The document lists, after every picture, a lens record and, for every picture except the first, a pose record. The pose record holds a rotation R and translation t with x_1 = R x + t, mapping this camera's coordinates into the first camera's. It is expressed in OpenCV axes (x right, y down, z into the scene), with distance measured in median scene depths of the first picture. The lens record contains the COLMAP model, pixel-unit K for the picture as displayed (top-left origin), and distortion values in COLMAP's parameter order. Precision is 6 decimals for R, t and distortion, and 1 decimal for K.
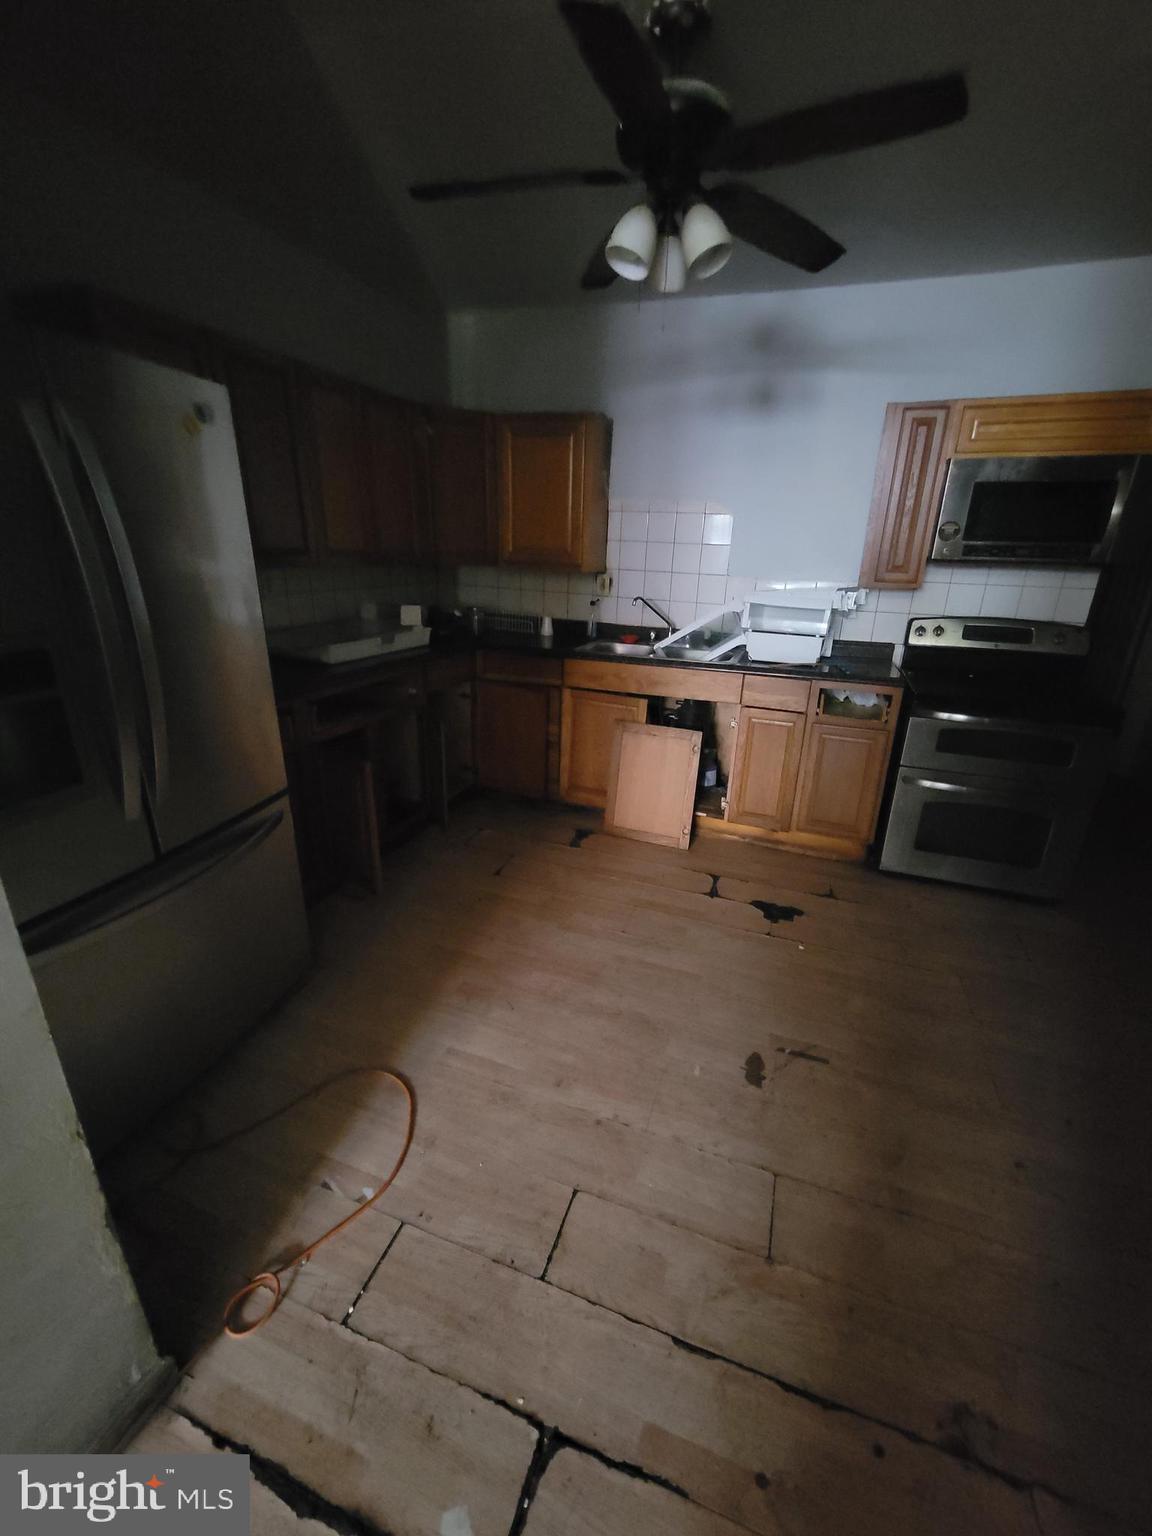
lens RADIAL K [[623.1, 0, 568.1], [0, 623.1, 764.5], [0, 0, 1]] dist [0.000889, -0.000282]
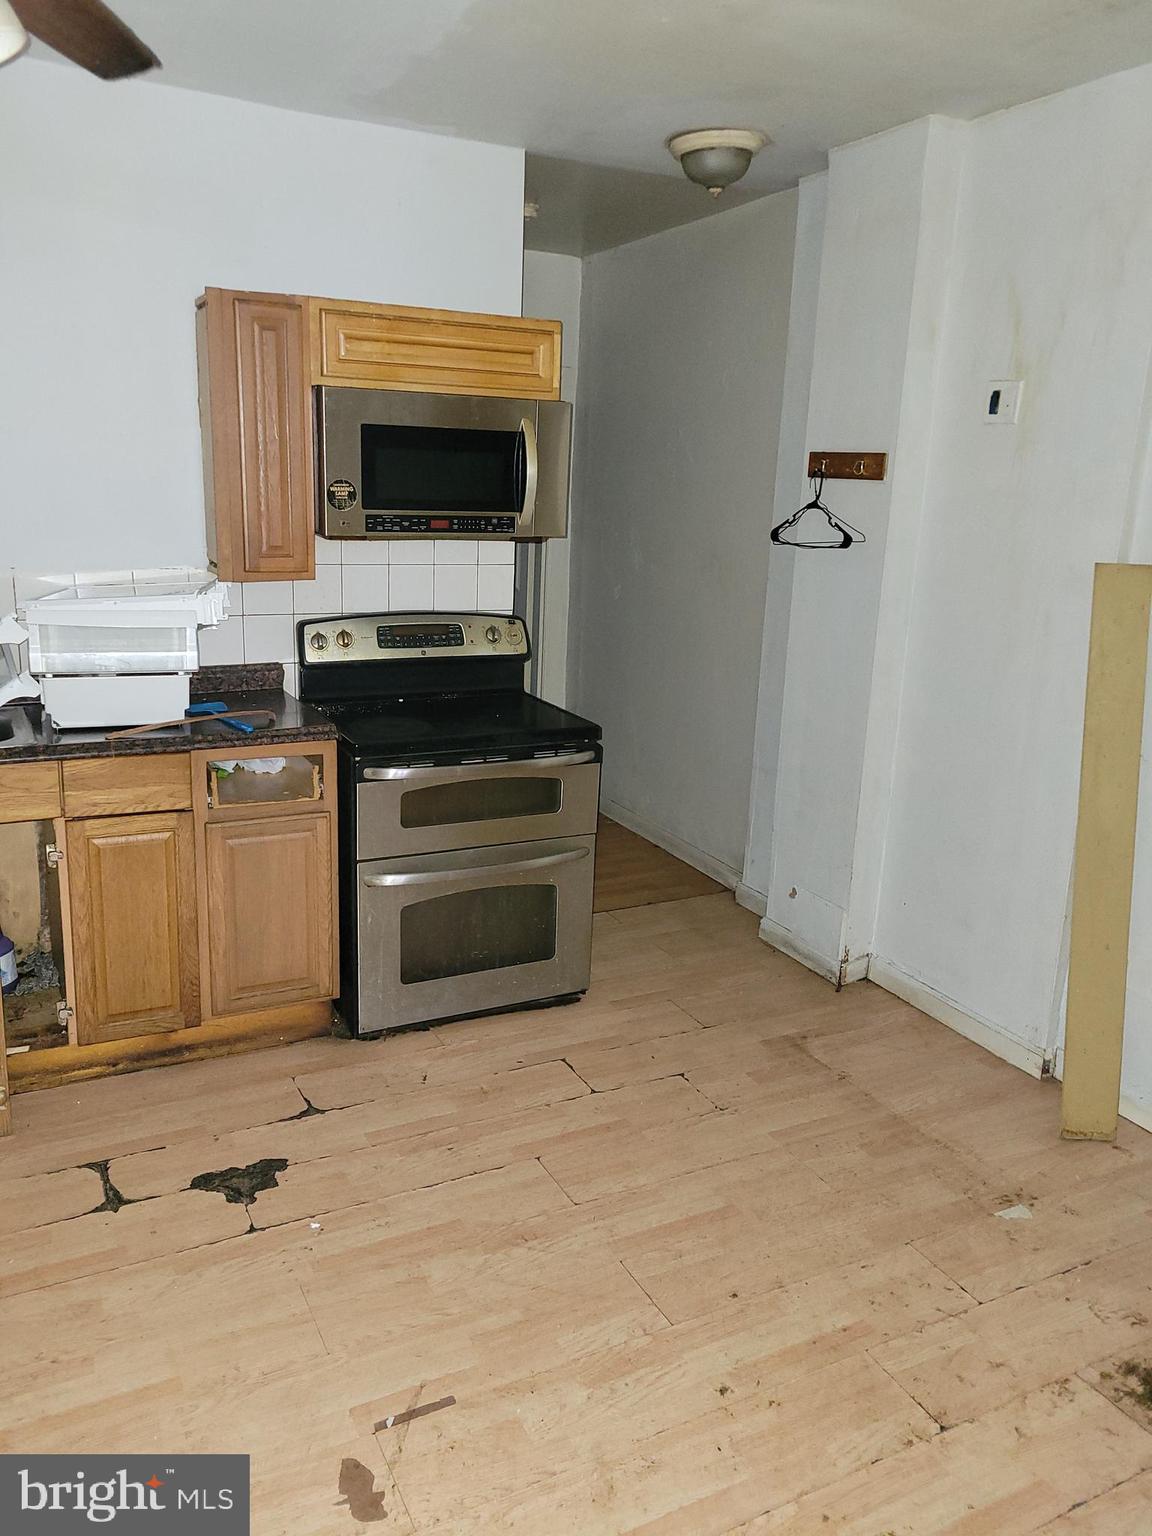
lens RADIAL K [[1151.6, 0, 571.1], [0, 1151.6, 752.3], [0, 0, 1]] dist [0.045098, -0.029669]
pose [[0.677470, -0.174444, 0.714565, -0.118302], [0.232106, 0.972535, 0.017365, -0.071208], [-0.697969, 0.154091, 0.699353, 0.031874]]
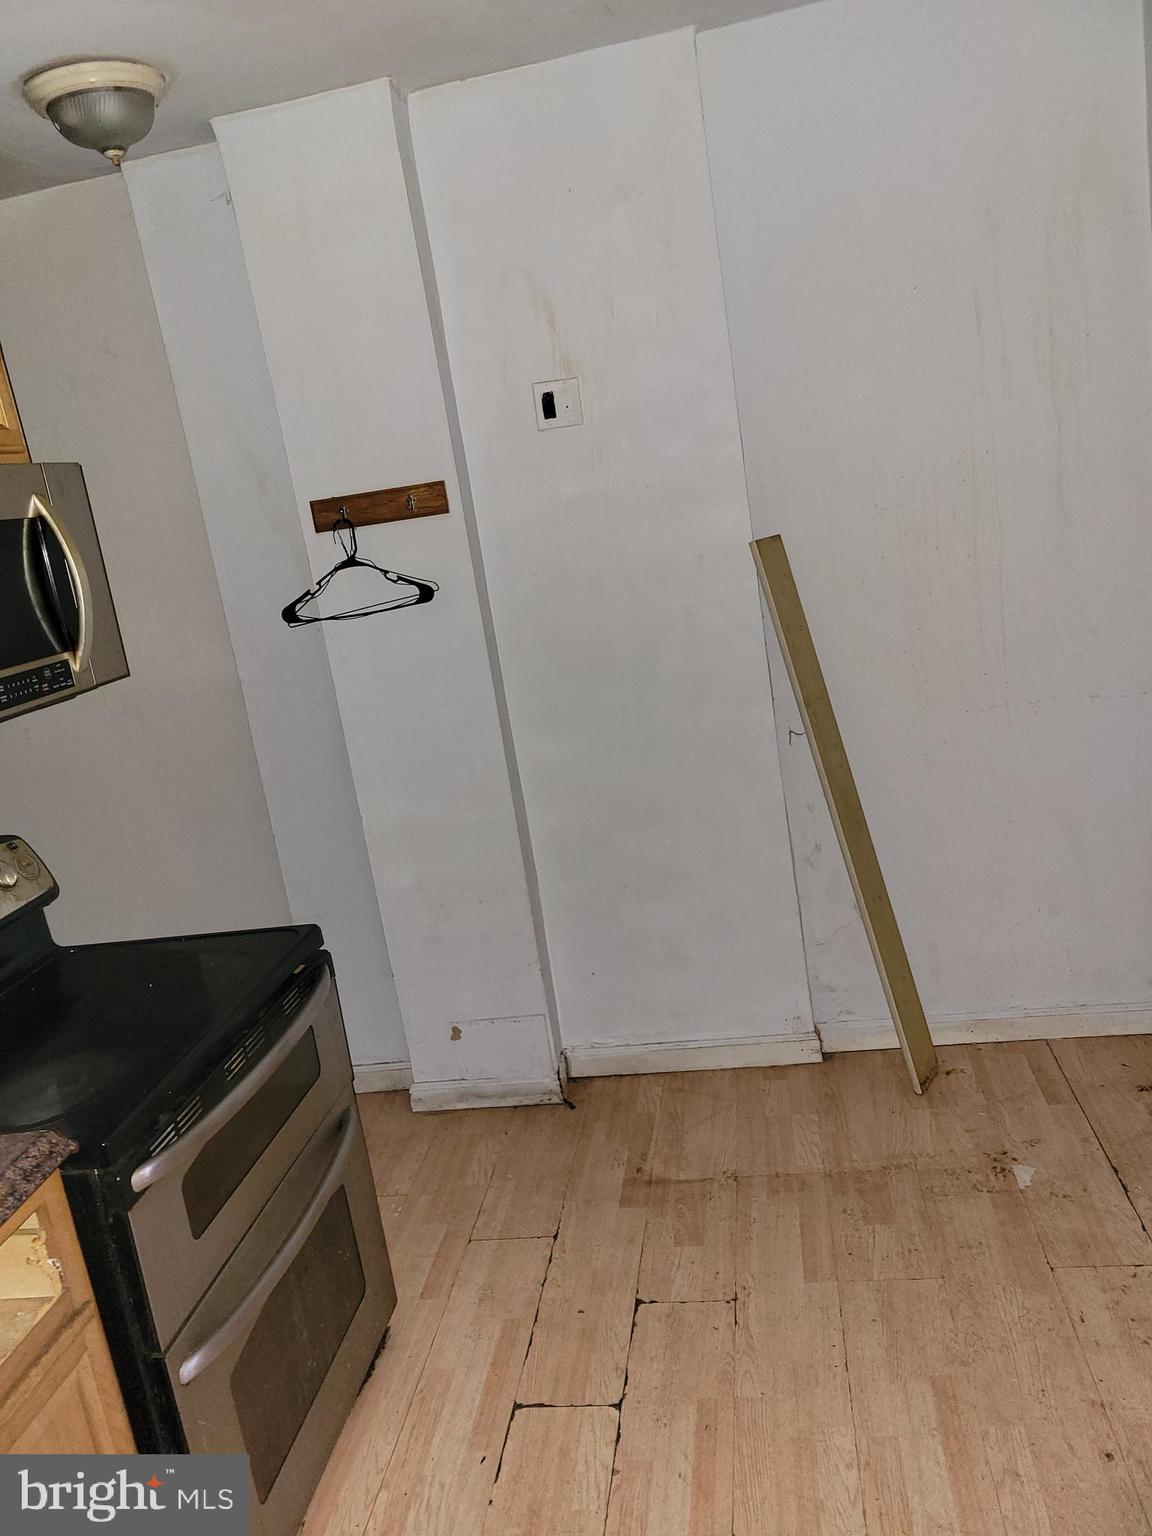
lens RADIAL K [[1151.6, 0, 559.4], [0, 1151.6, 742.9], [0, 0, 1]] dist [0.045098, -0.029669]
pose [[-0.194989, -0.203071, 0.959553, -0.008993], [0.473057, 0.837544, 0.273379, -0.300880], [-0.859183, 0.507230, -0.067248, 0.662083]]
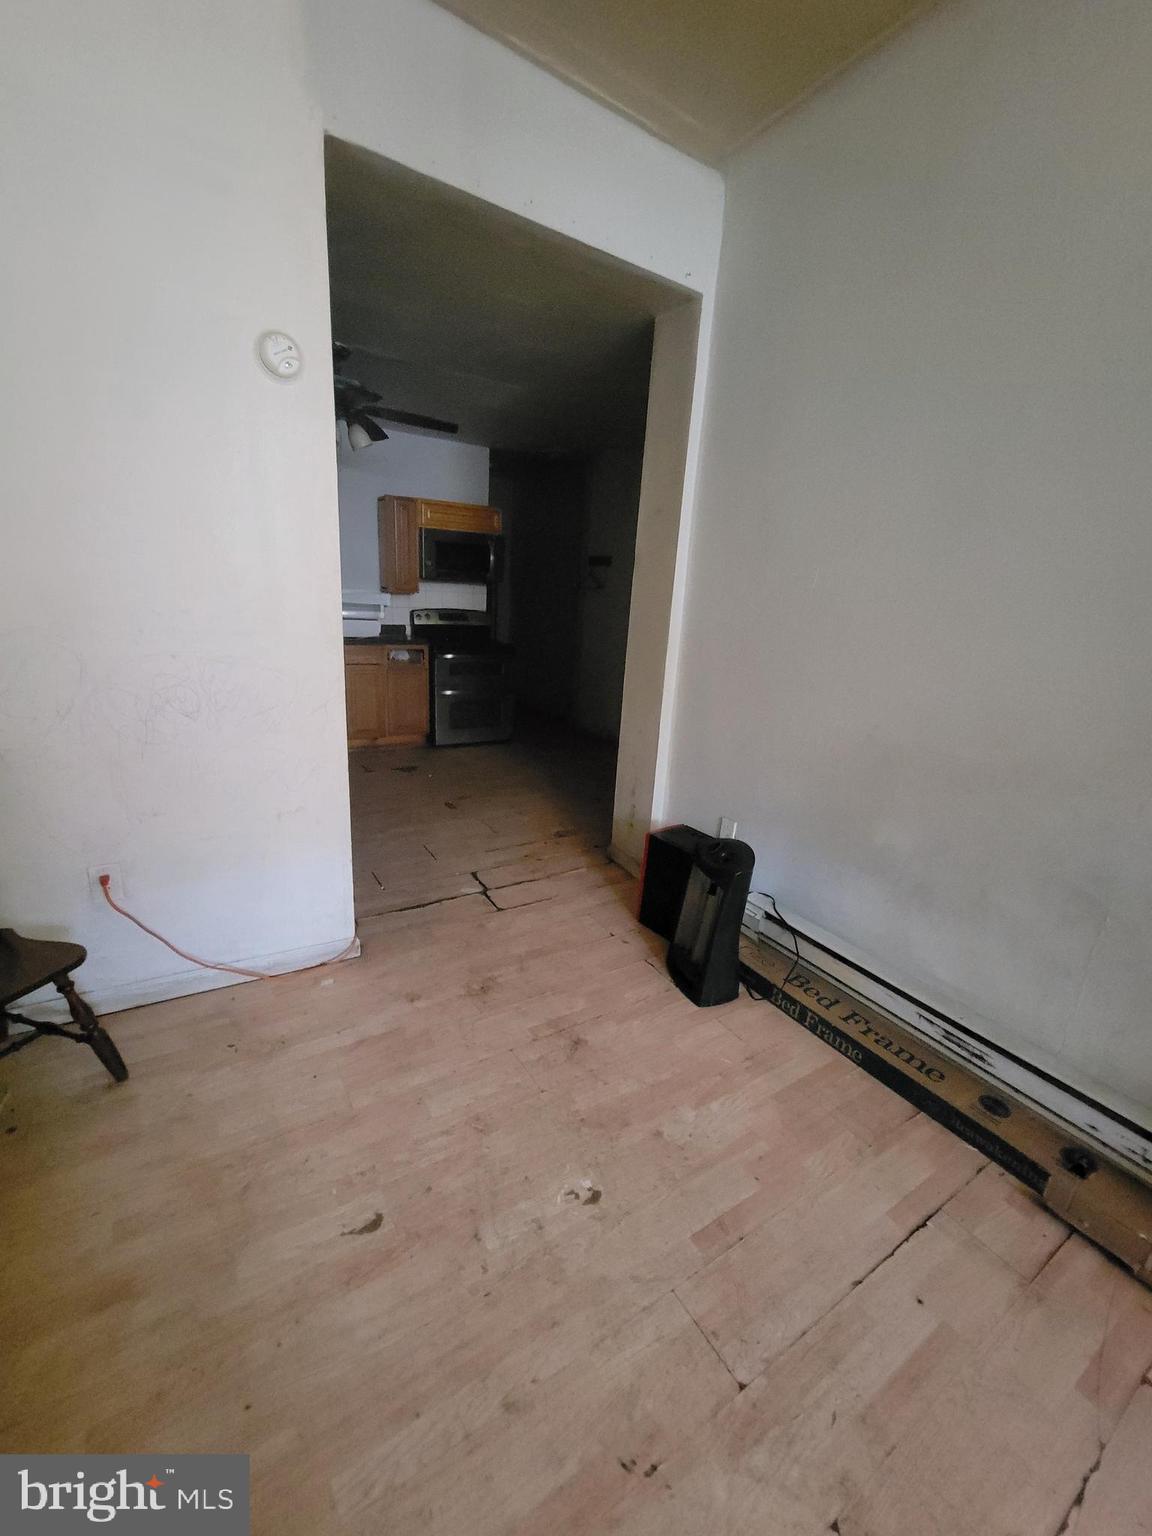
lens RADIAL K [[623.1, 0, 575.8], [0, 623.1, 760.4], [0, 0, 1]] dist [0.000889, -0.000282]
pose [[0.609450, -0.210531, 0.764360, -0.671726], [0.226680, 0.970124, 0.086466, 0.146626], [-0.759728, 0.120568, 0.638965, -0.485454]]
